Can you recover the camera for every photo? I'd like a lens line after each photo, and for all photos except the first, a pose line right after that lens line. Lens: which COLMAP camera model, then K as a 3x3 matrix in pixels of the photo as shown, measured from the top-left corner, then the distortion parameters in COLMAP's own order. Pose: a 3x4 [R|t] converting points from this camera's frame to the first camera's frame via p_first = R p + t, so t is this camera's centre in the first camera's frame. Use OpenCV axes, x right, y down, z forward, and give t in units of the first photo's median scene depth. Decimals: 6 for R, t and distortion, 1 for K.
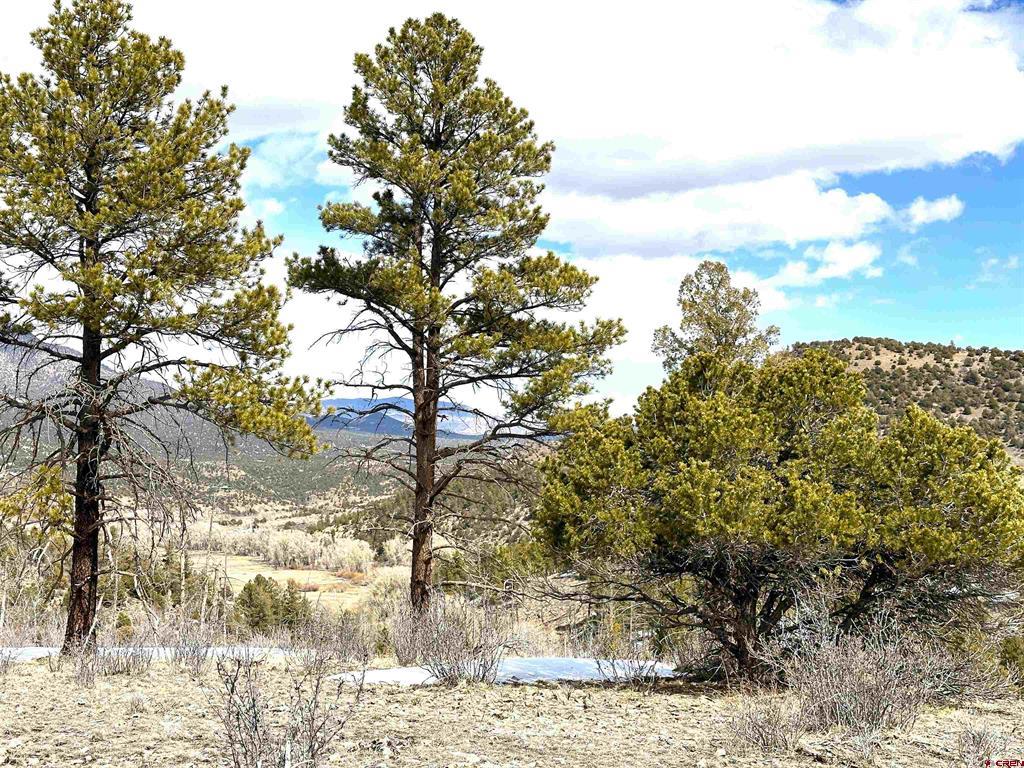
lens RADIAL K [[1264.8, 0, 512.0], [0, 1264.8, 384.0], [0, 0, 1]] dist [0.026392, 0.010708]
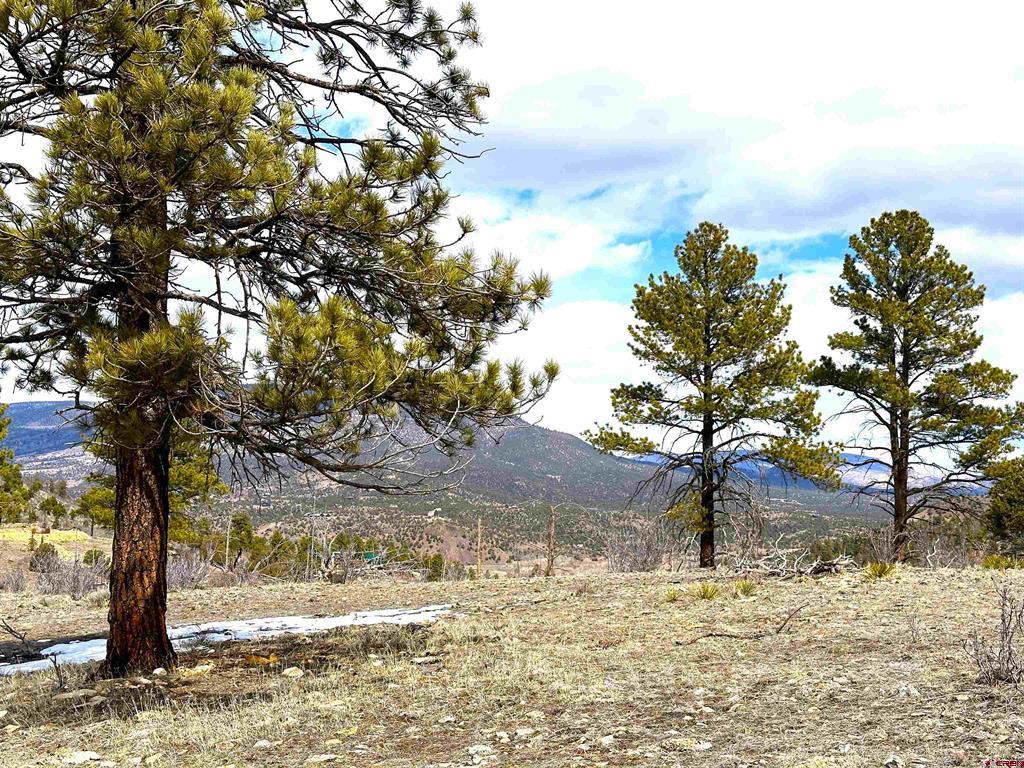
lens RADIAL K [[1264.8, 0, 512.0], [0, 1264.8, 384.0], [0, 0, 1]] dist [0.026392, 0.010708]
pose [[0.951050, -0.013500, -0.308742, -0.039106], [0.000943, 0.999168, -0.040783, -0.014047], [0.309035, 0.038495, 0.950271, -0.634805]]
